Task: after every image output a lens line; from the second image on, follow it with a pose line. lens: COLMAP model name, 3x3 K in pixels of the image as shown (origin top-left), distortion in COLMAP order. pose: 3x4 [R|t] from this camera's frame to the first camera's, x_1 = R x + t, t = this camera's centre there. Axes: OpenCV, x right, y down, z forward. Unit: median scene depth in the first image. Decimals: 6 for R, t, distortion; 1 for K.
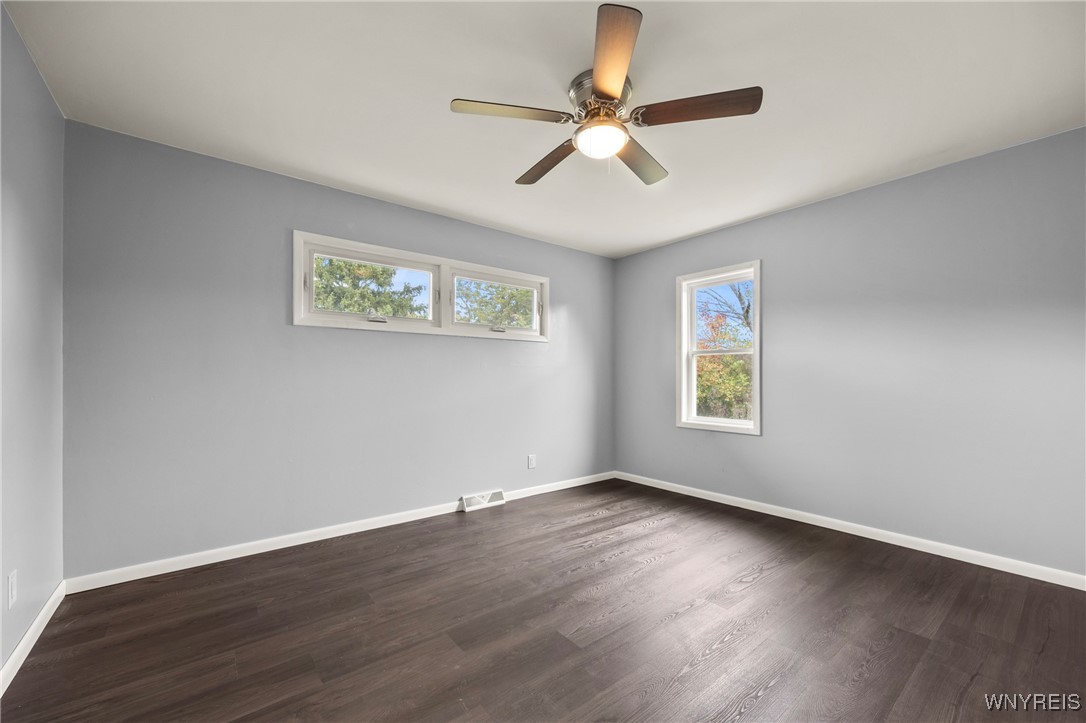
lens RADIAL K [[420.0, 0, 538.8], [0, 420.0, 373.3], [0, 0, 1]] dist [0.002835, 0.000383]
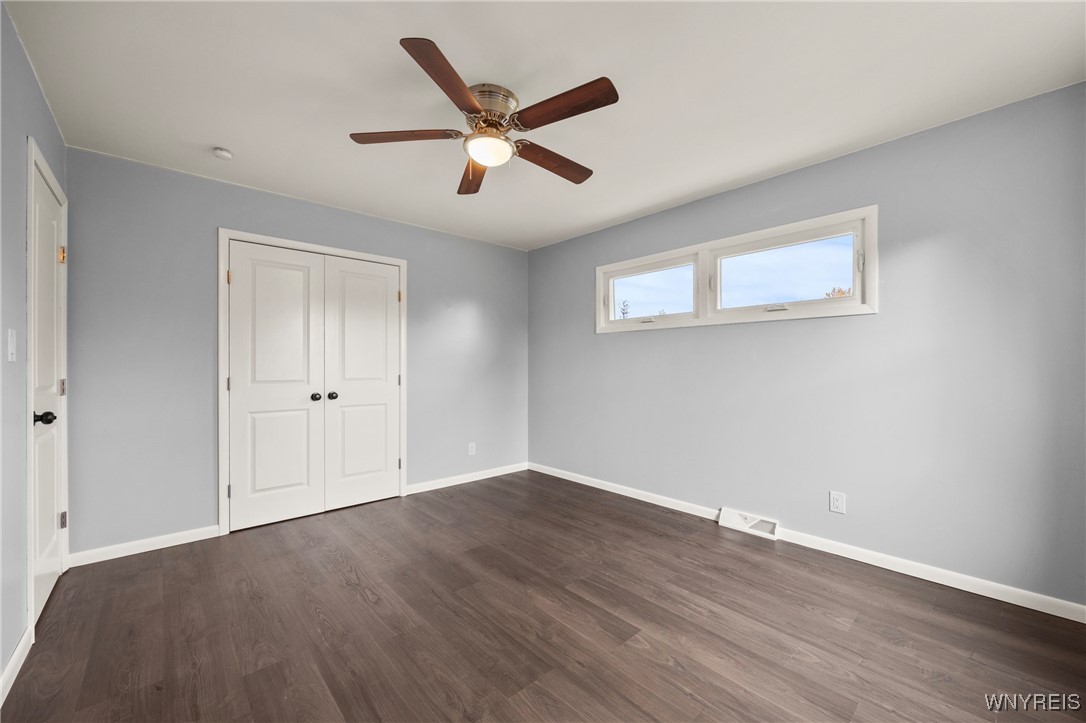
lens RADIAL K [[420.0, 0, 544.2], [0, 420.0, 363.9], [0, 0, 1]] dist [0.002835, 0.000383]
pose [[0.098184, -0.003561, -0.995162, 0.695735], [0.012264, 0.999922, -0.002368, -0.008743], [0.995093, -0.011973, 0.098220, 0.580247]]
